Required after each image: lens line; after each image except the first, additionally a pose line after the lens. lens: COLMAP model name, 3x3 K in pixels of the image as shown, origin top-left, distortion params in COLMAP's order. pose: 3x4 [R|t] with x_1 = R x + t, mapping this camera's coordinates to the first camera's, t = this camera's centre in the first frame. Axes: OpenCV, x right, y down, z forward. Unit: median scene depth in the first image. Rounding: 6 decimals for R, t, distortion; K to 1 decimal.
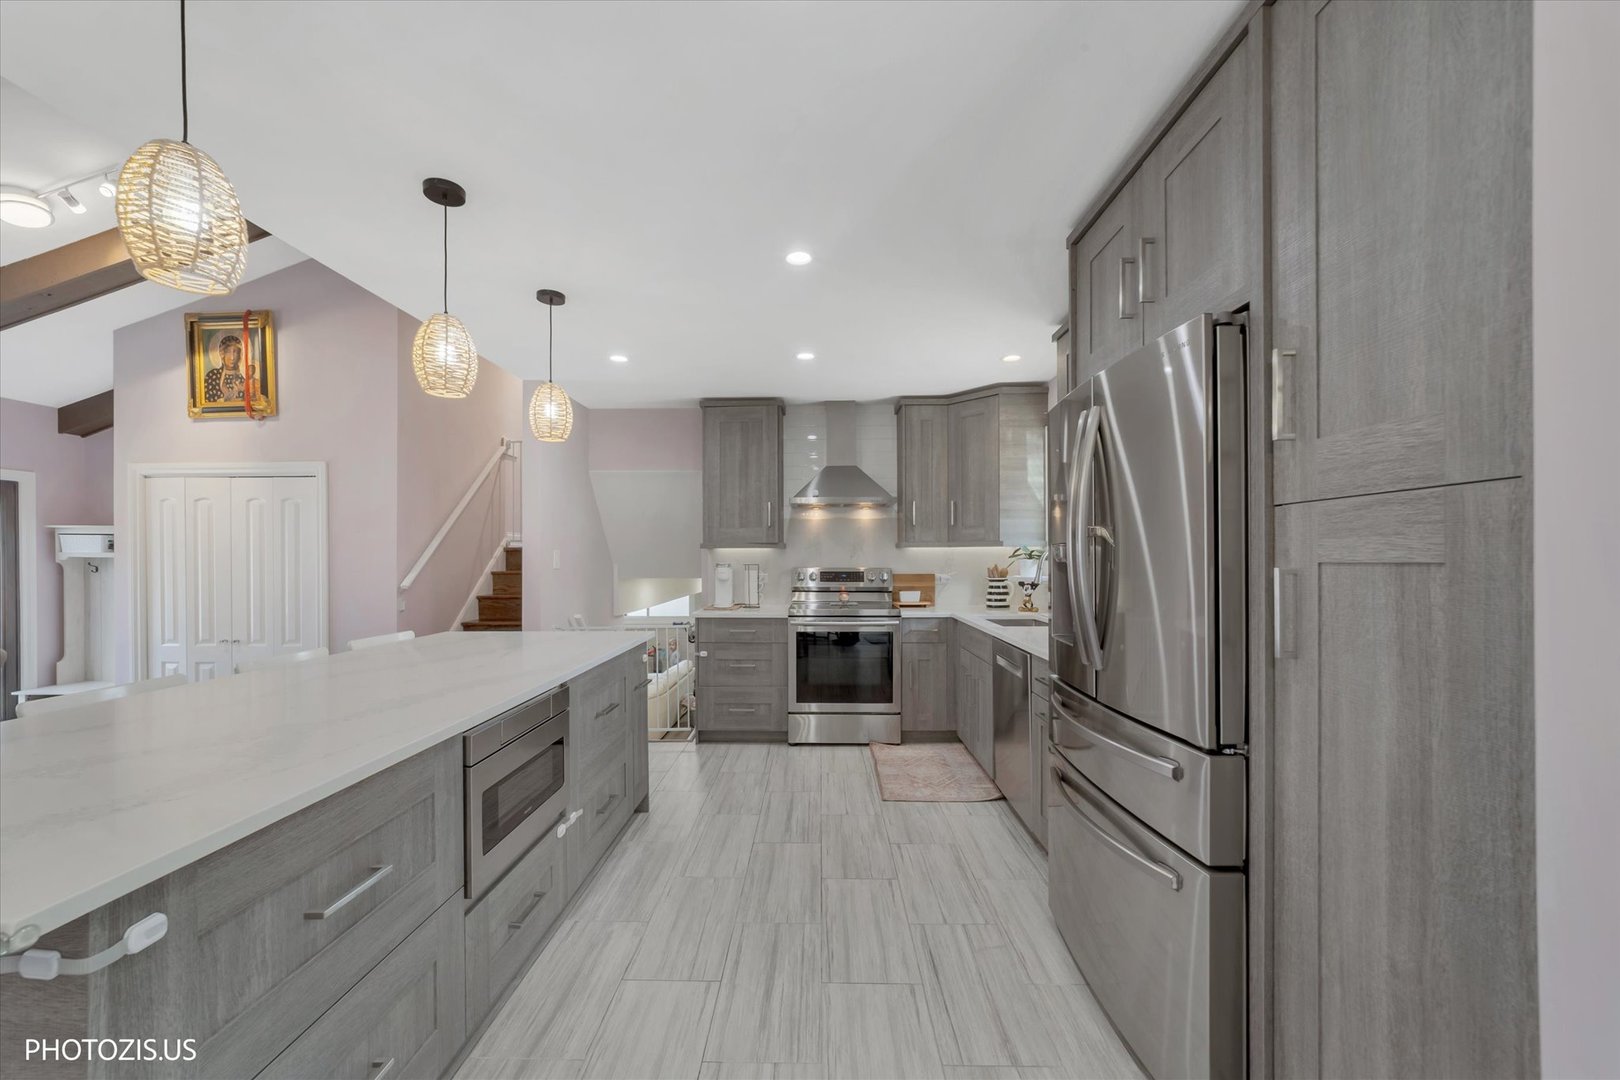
lens RADIAL K [[633.9, 0, 804.7], [0, 633.9, 558.9], [0, 0, 1]] dist [-0.017651, 0.009993]
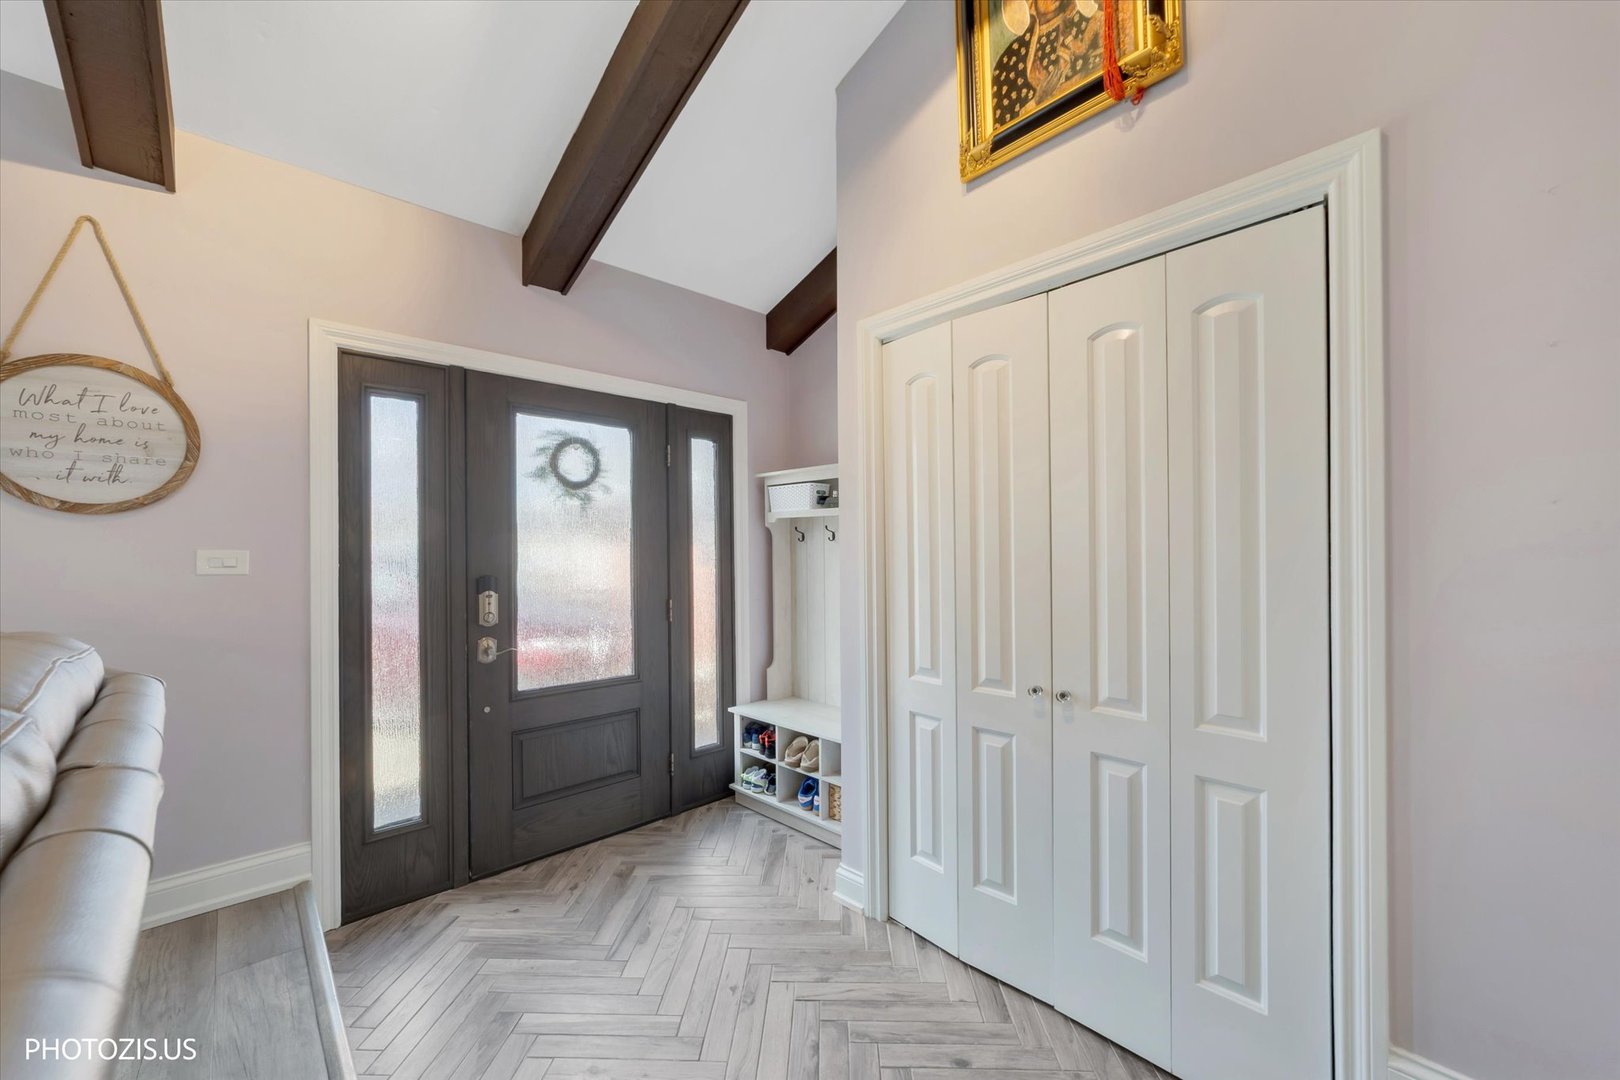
lens RADIAL K [[633.9, 0, 804.7], [0, 633.9, 558.9], [0, 0, 1]] dist [-0.017651, 0.009993]
pose [[0.702790, 0.001983, -0.711395, -0.729876], [0.003835, 0.999971, 0.006576, 0.040881], [0.711387, -0.007350, 0.702762, 0.596744]]
